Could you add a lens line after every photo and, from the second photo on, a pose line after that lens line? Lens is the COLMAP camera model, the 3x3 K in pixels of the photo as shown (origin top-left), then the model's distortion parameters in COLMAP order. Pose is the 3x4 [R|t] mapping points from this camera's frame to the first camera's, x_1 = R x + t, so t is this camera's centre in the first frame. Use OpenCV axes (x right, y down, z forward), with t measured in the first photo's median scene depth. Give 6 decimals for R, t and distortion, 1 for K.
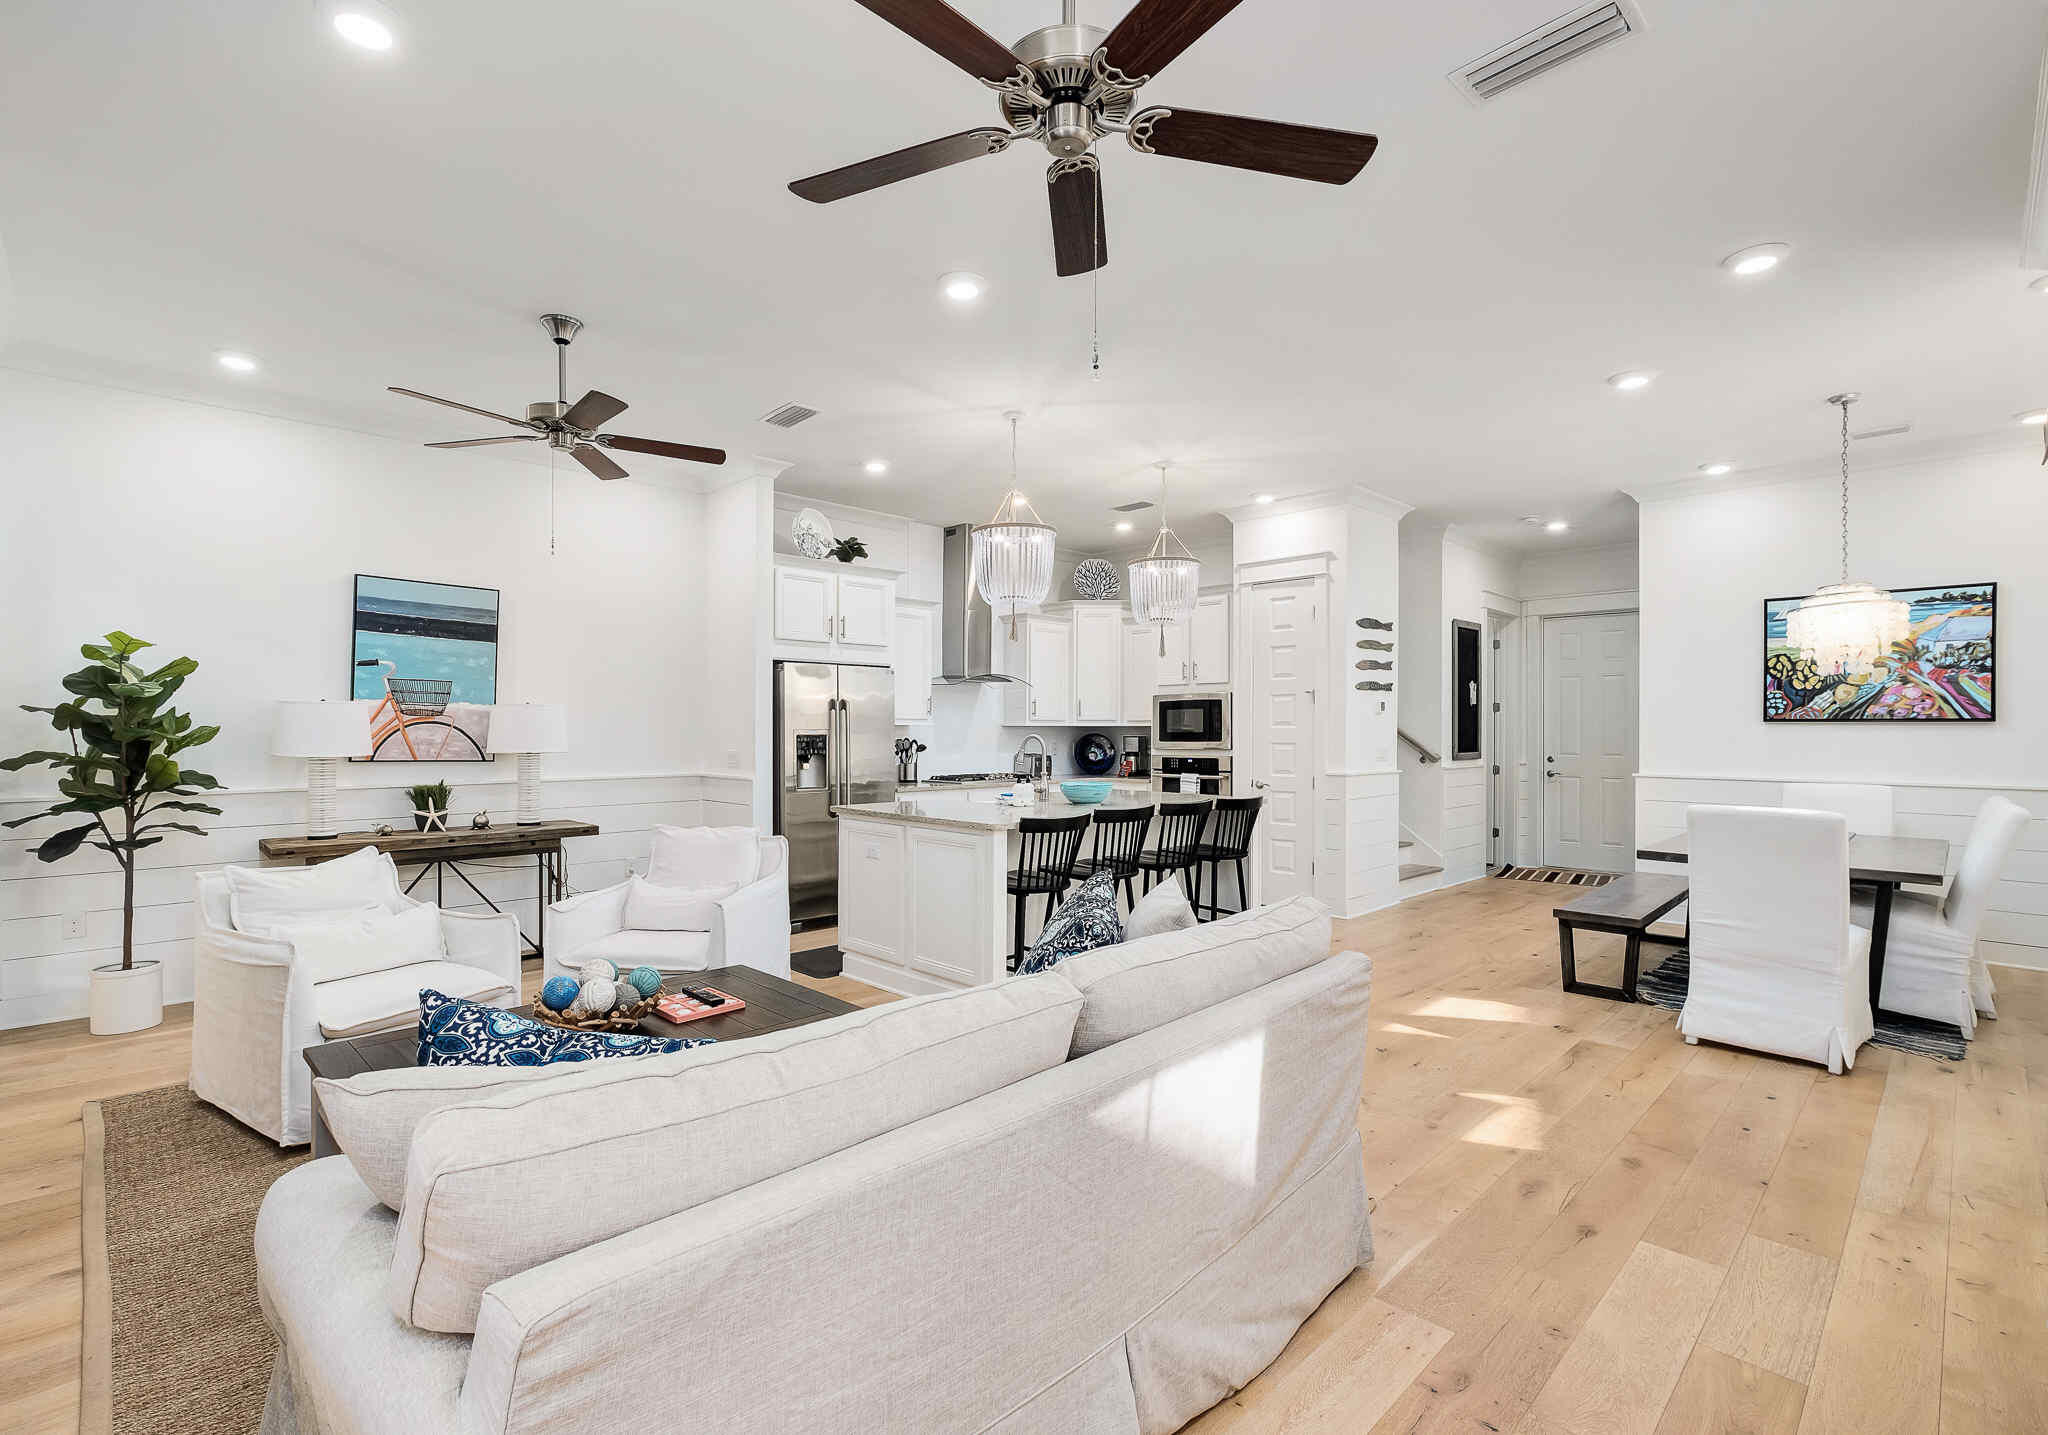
lens RADIAL K [[913.7, 0, 1020.7], [0, 913.7, 726.0], [0, 0, 1]] dist [-0.000519, -0.000013]
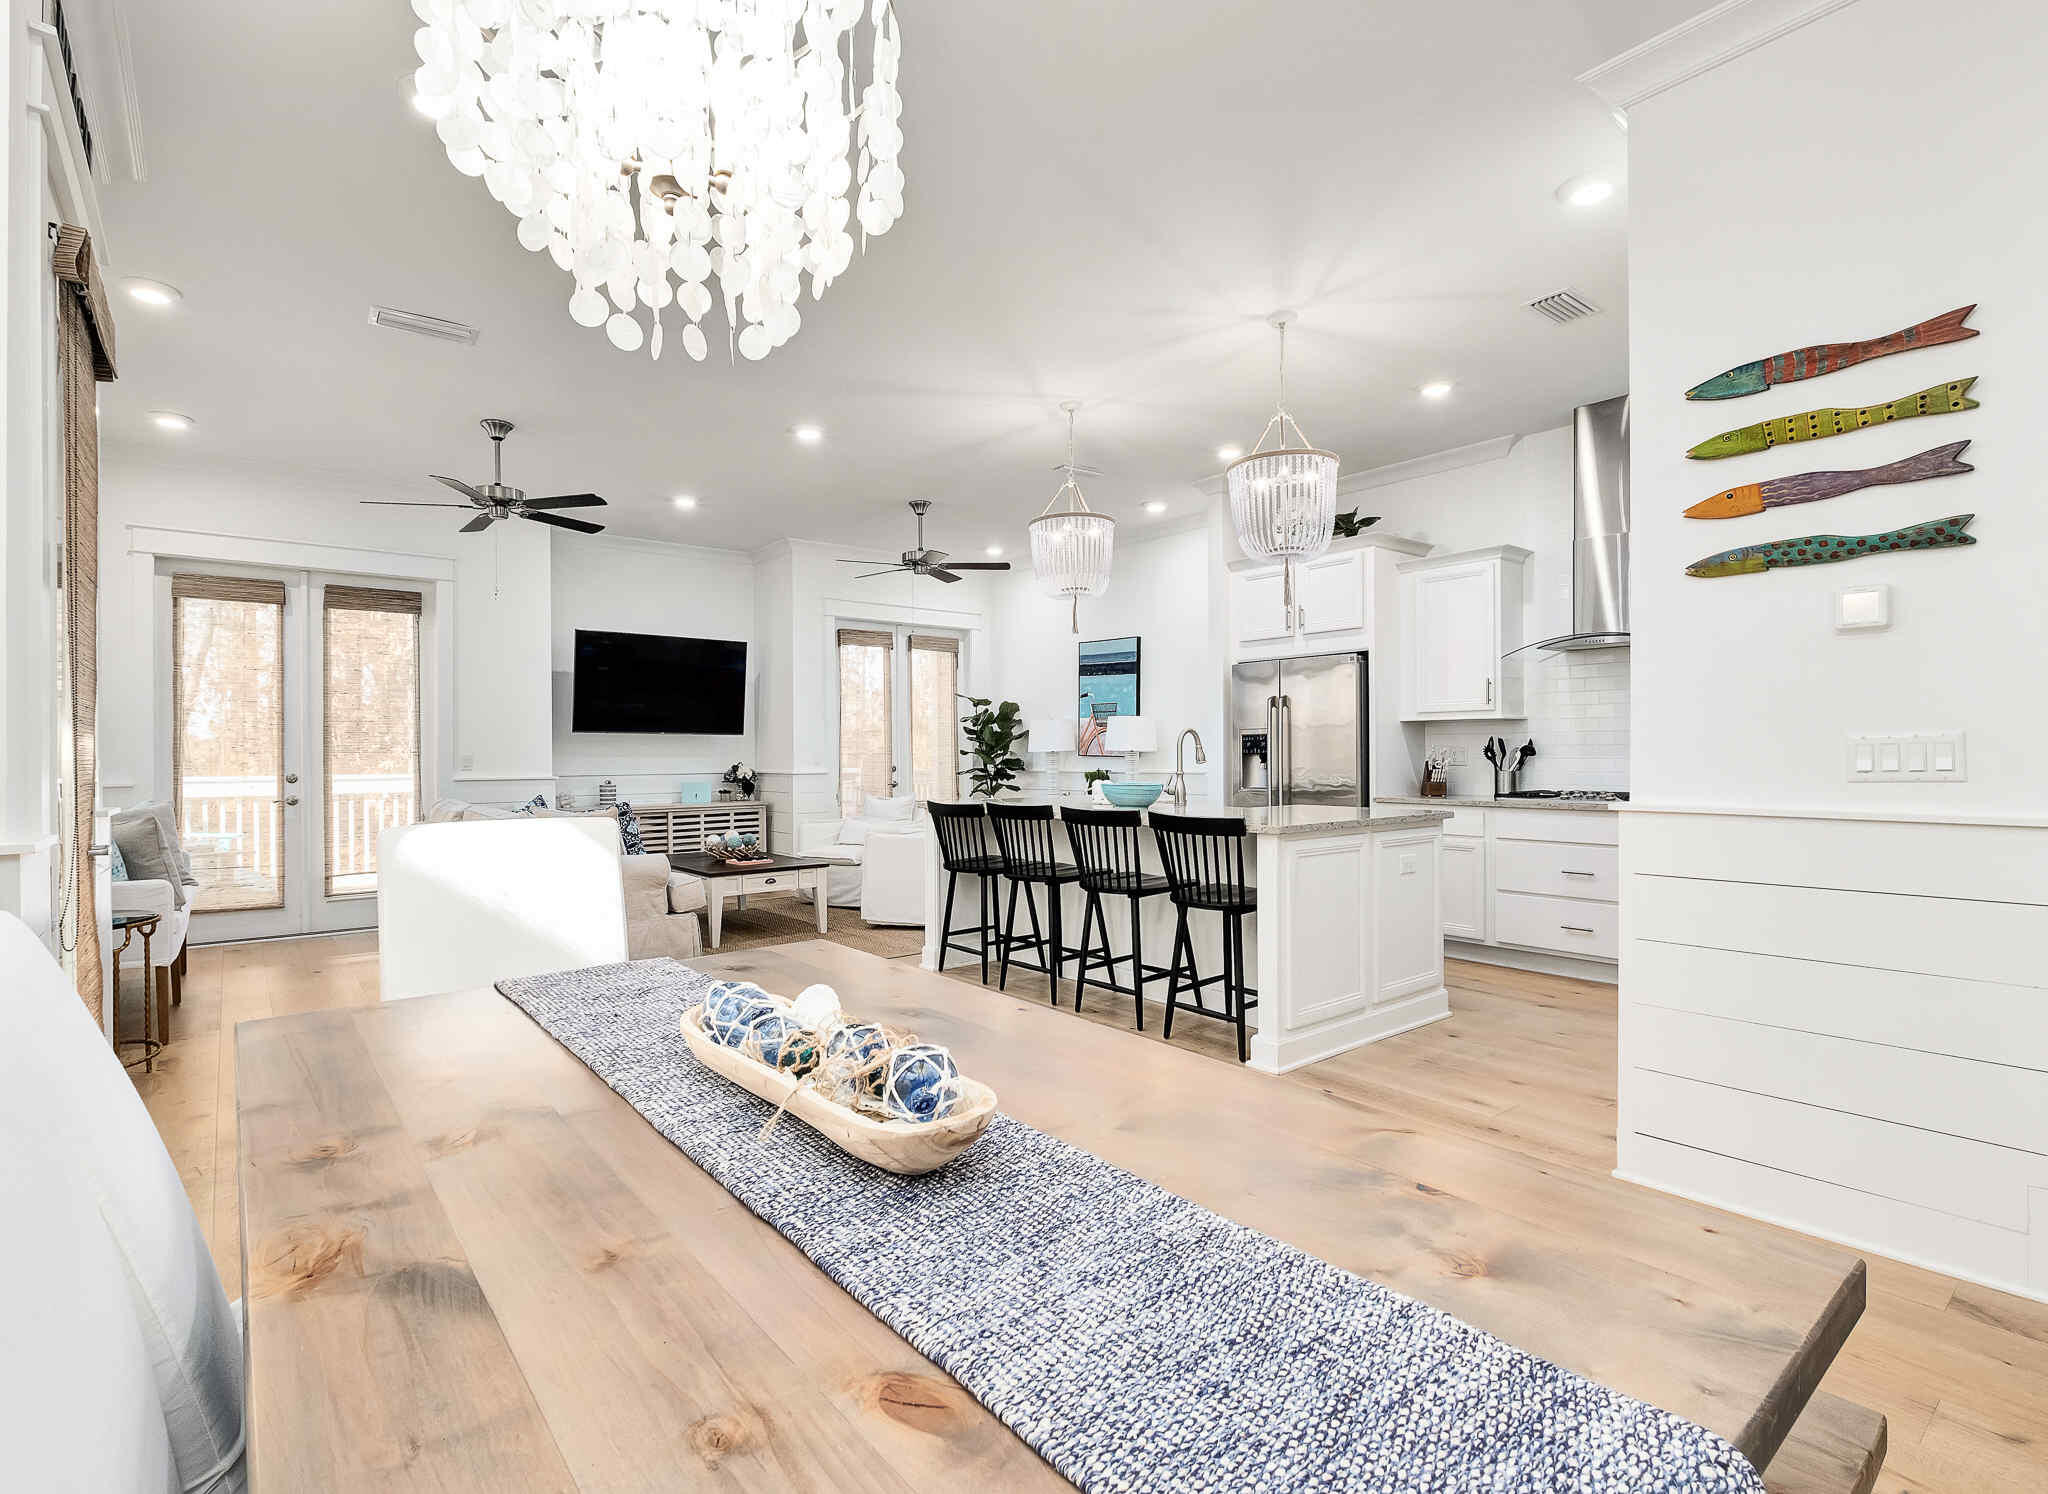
lens RADIAL K [[973.8, 0, 1021.4], [0, 973.8, 749.2], [0, 0, 1]] dist [-0.000203, 0.000028]
pose [[-0.084952, -0.004573, -0.996375, 0.989086], [0.009247, 0.999943, -0.005378, 0.034896], [0.996342, -0.009670, -0.084905, 0.971633]]
